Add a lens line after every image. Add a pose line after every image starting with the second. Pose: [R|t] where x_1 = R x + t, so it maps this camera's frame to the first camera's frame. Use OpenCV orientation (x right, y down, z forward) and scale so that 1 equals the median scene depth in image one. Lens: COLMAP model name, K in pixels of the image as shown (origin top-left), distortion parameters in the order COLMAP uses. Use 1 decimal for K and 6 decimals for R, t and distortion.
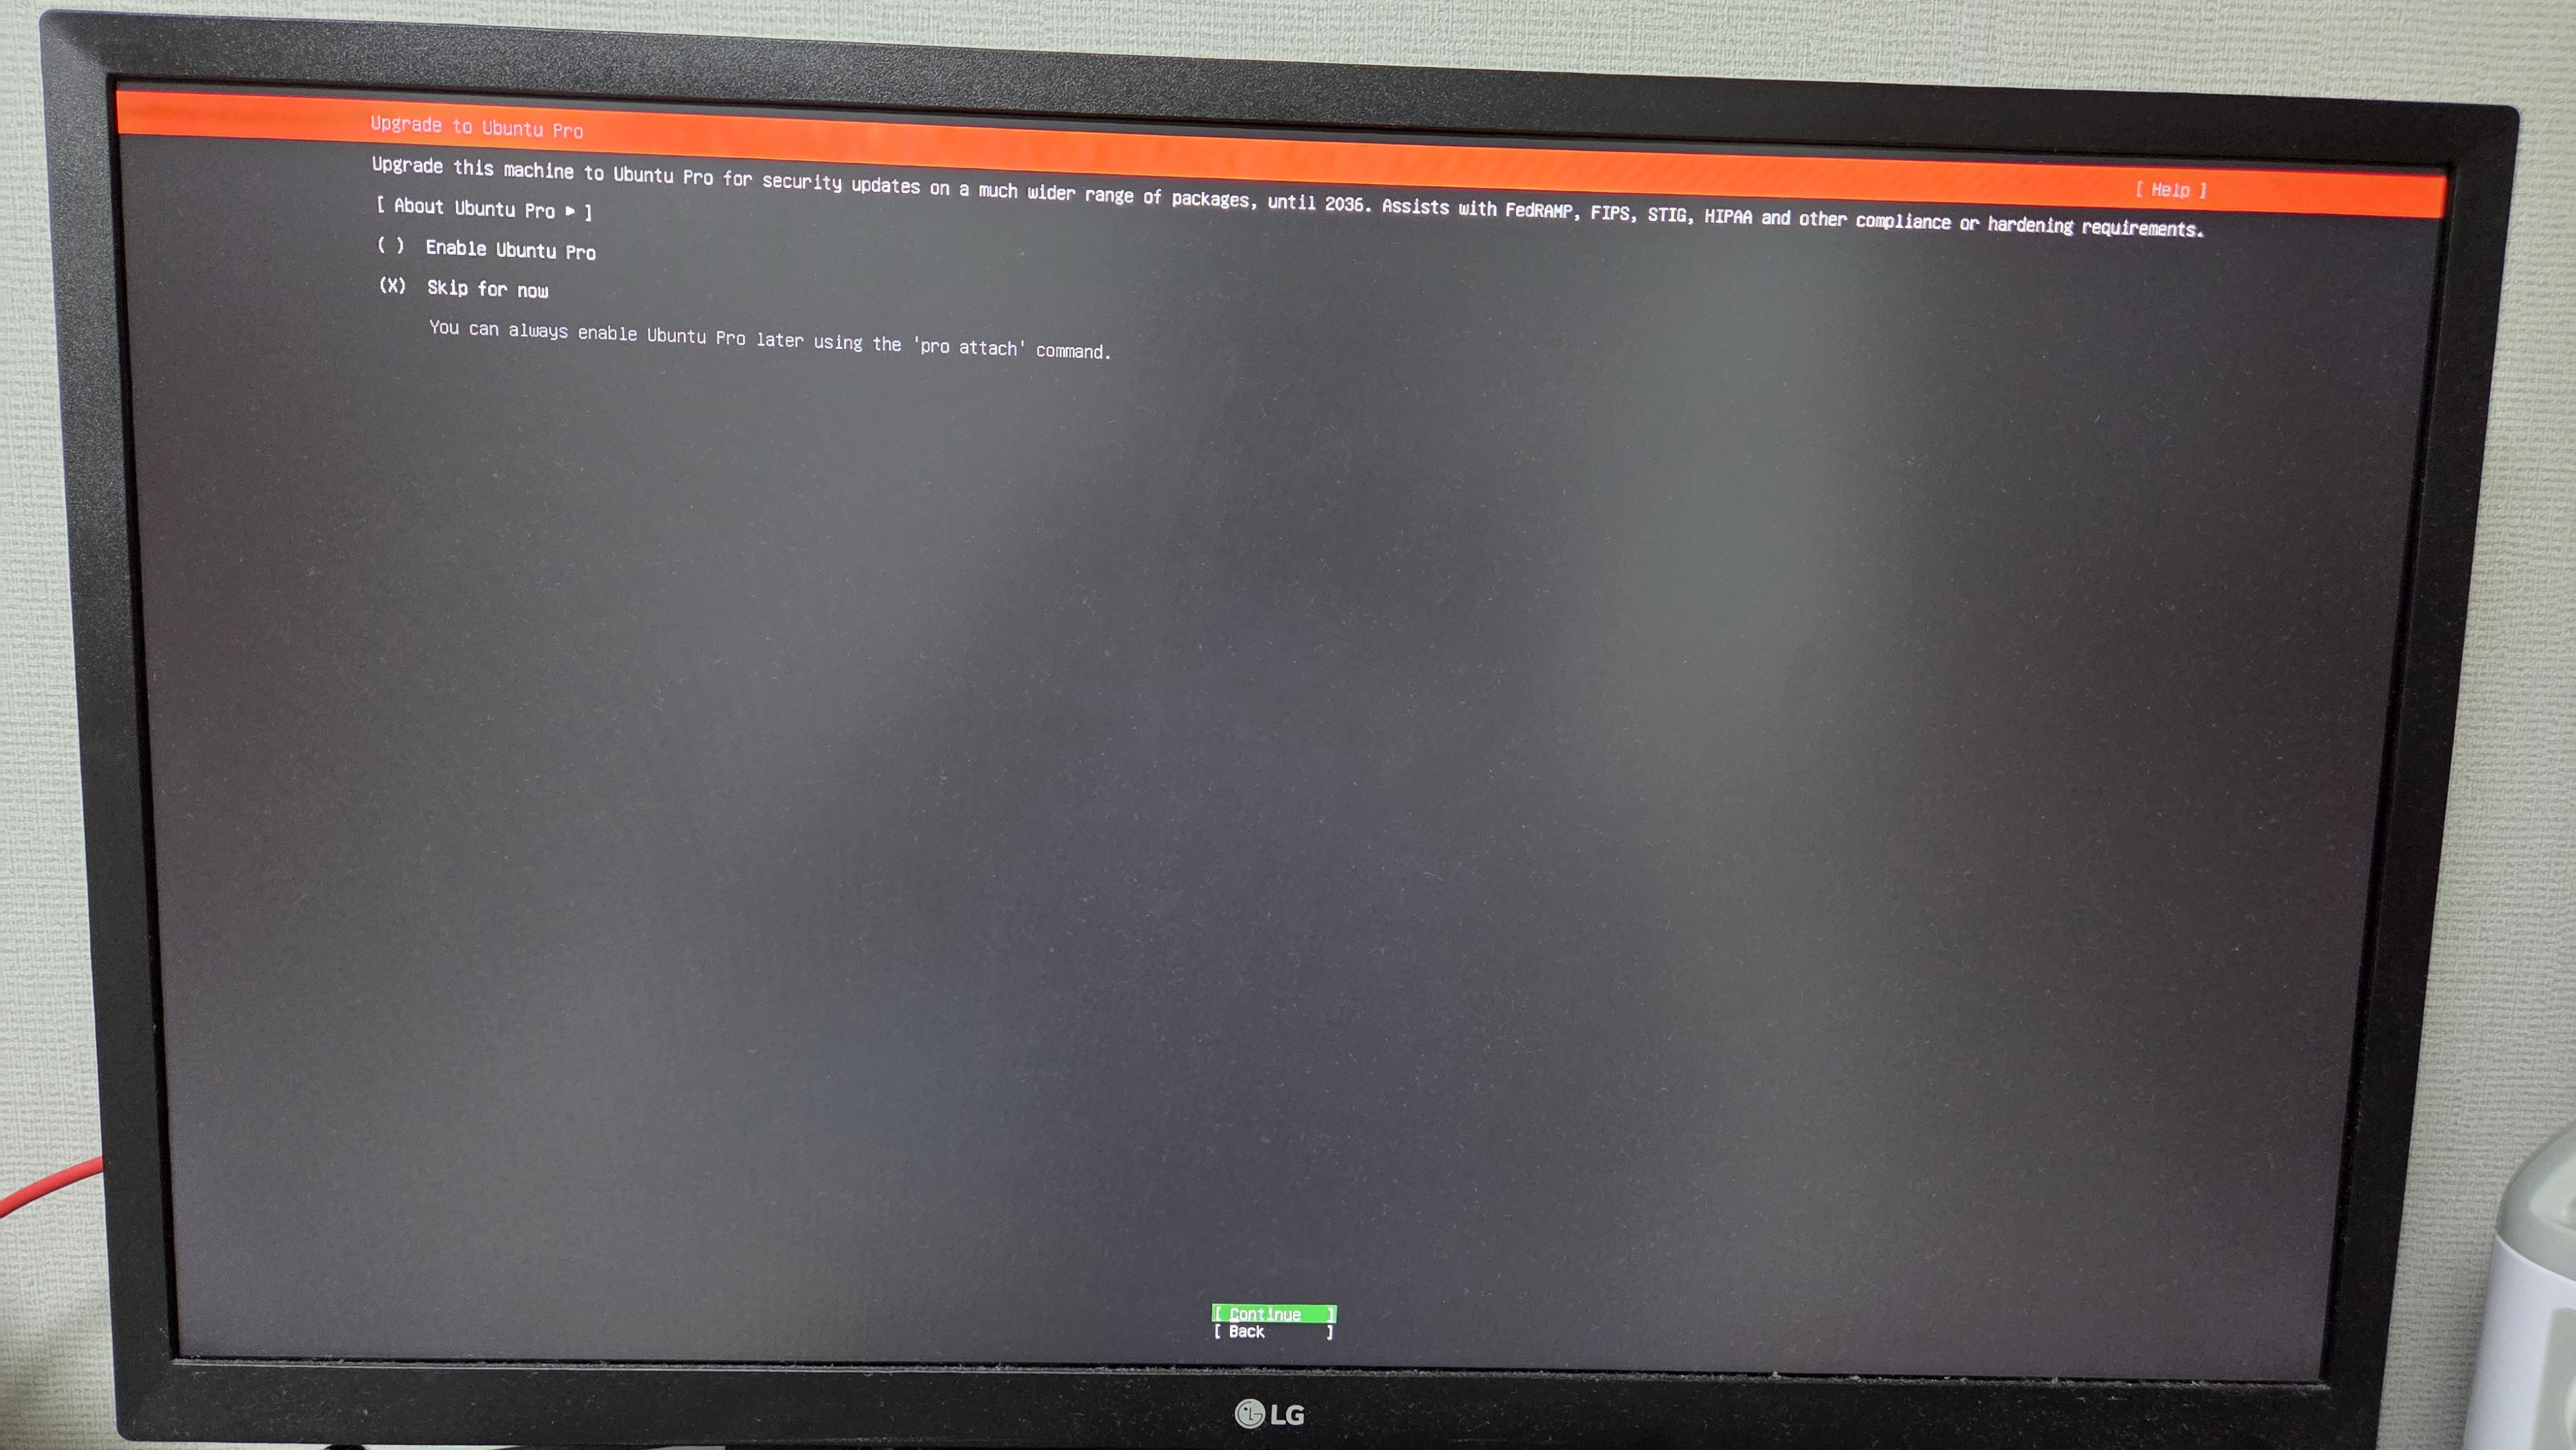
lens RADIAL K [[1778.9, 0, 1314.7], [0, 1778.9, 736.2], [0, 0, 1]] dist [0.057722, -0.065301]
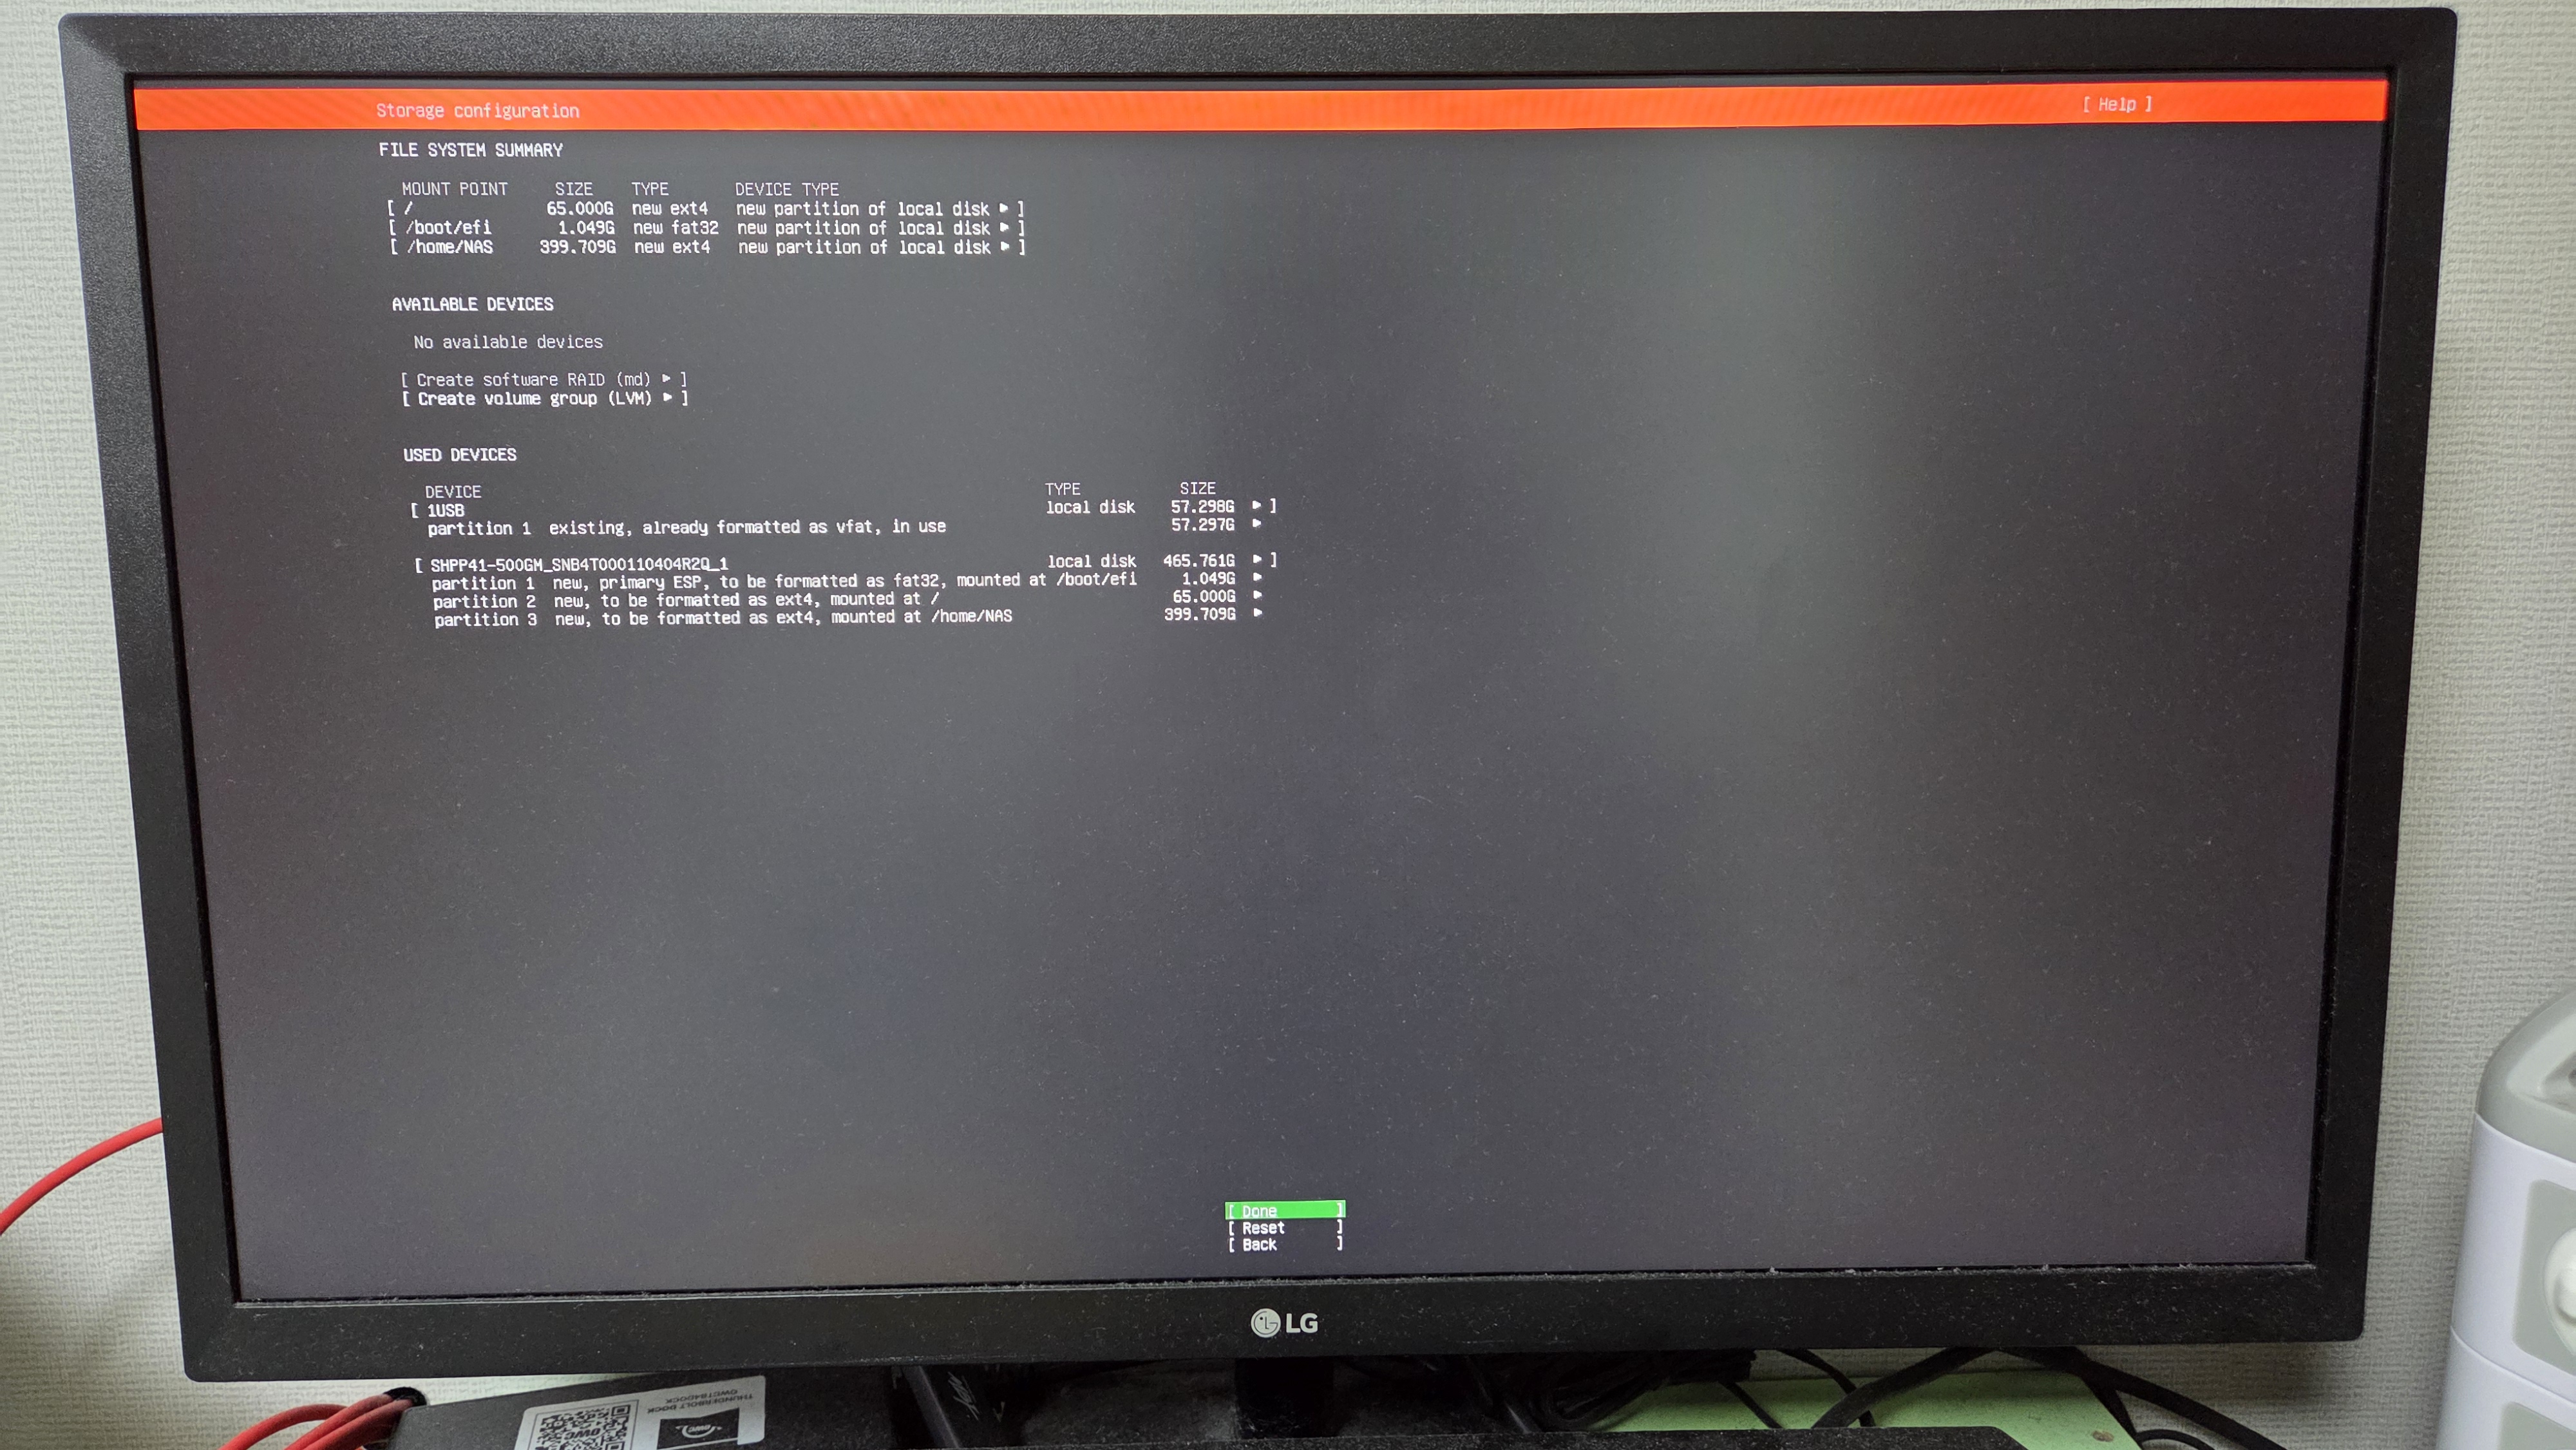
lens RADIAL K [[1783.8, 0, 1306.8], [0, 1783.8, 719.4], [0, 0, 1]] dist [0.059981, -0.068012]
pose [[0.999227, -0.036031, -0.015695, 0.016691], [0.036136, 0.999326, 0.006485, 0.022759], [0.015451, -0.007048, 0.999856, -0.037583]]
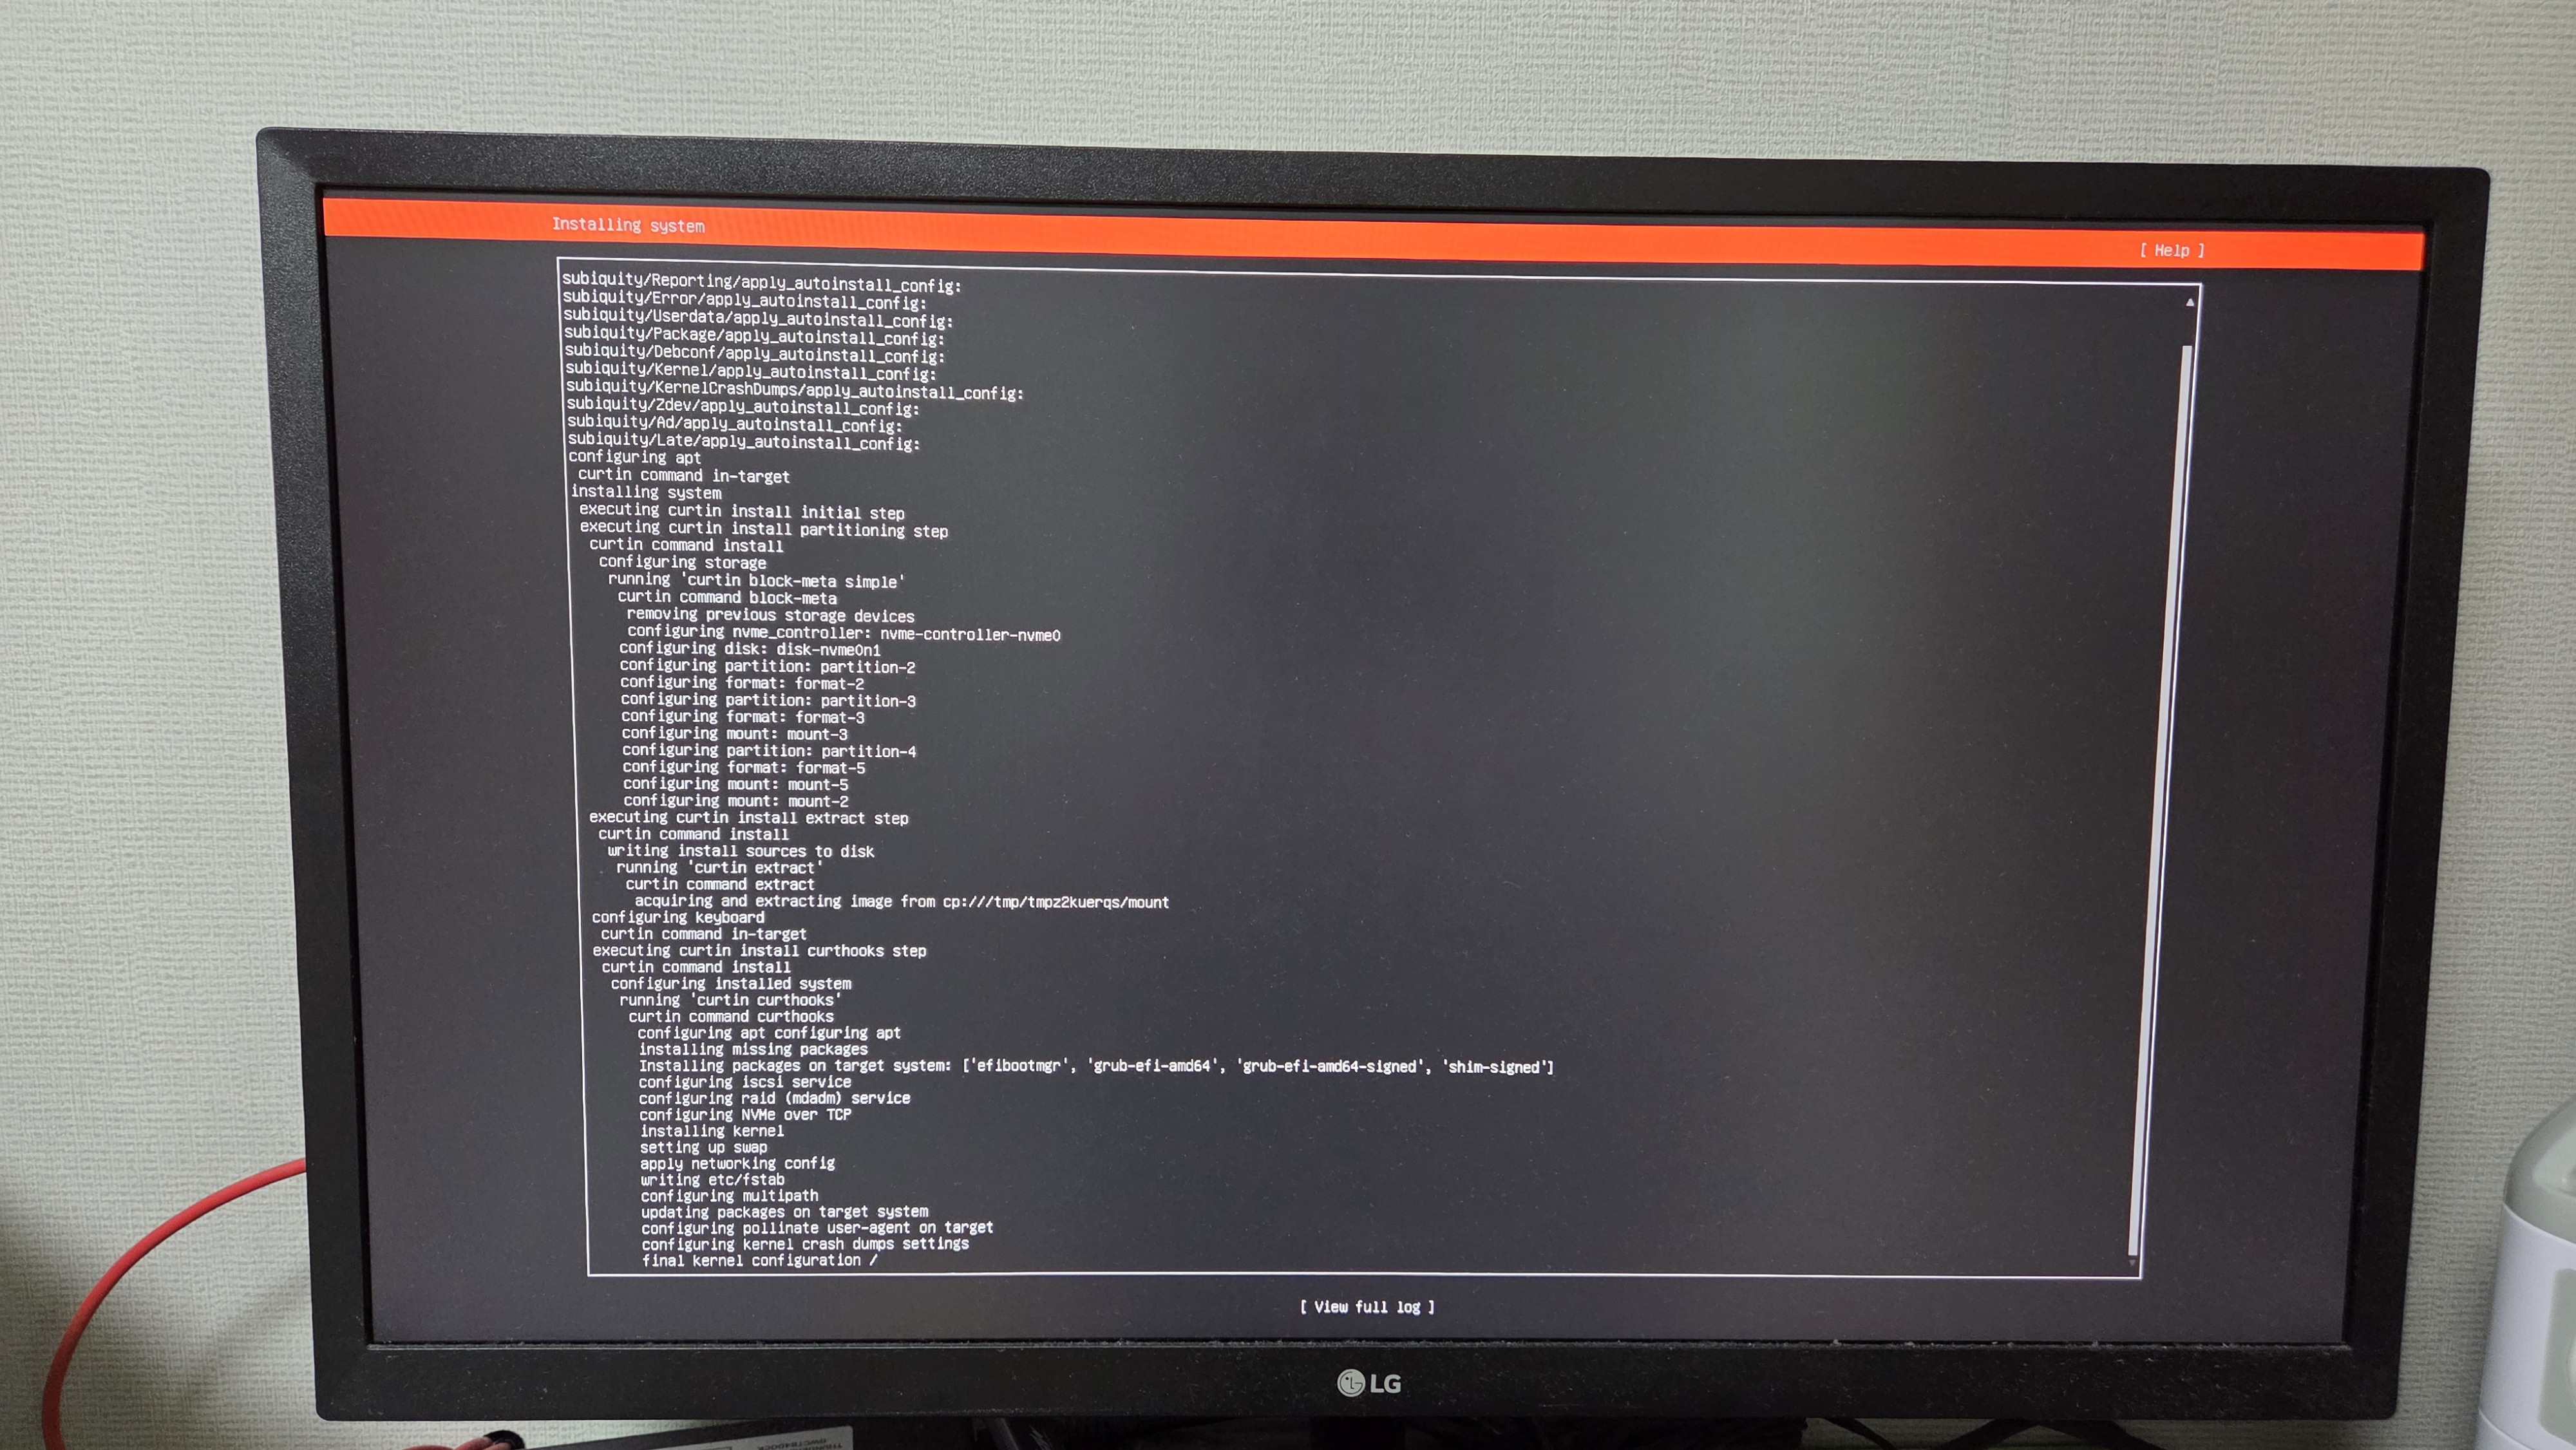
lens RADIAL K [[1796.2, 0, 1323.7], [0, 1796.2, 726.4], [0, 0, 1]] dist [0.061556, -0.069151]
pose [[0.999816, -0.016244, -0.010235, -0.035251], [0.016024, 0.999646, -0.021237, 0.003021], [0.010576, 0.021069, 0.999722, -0.106595]]
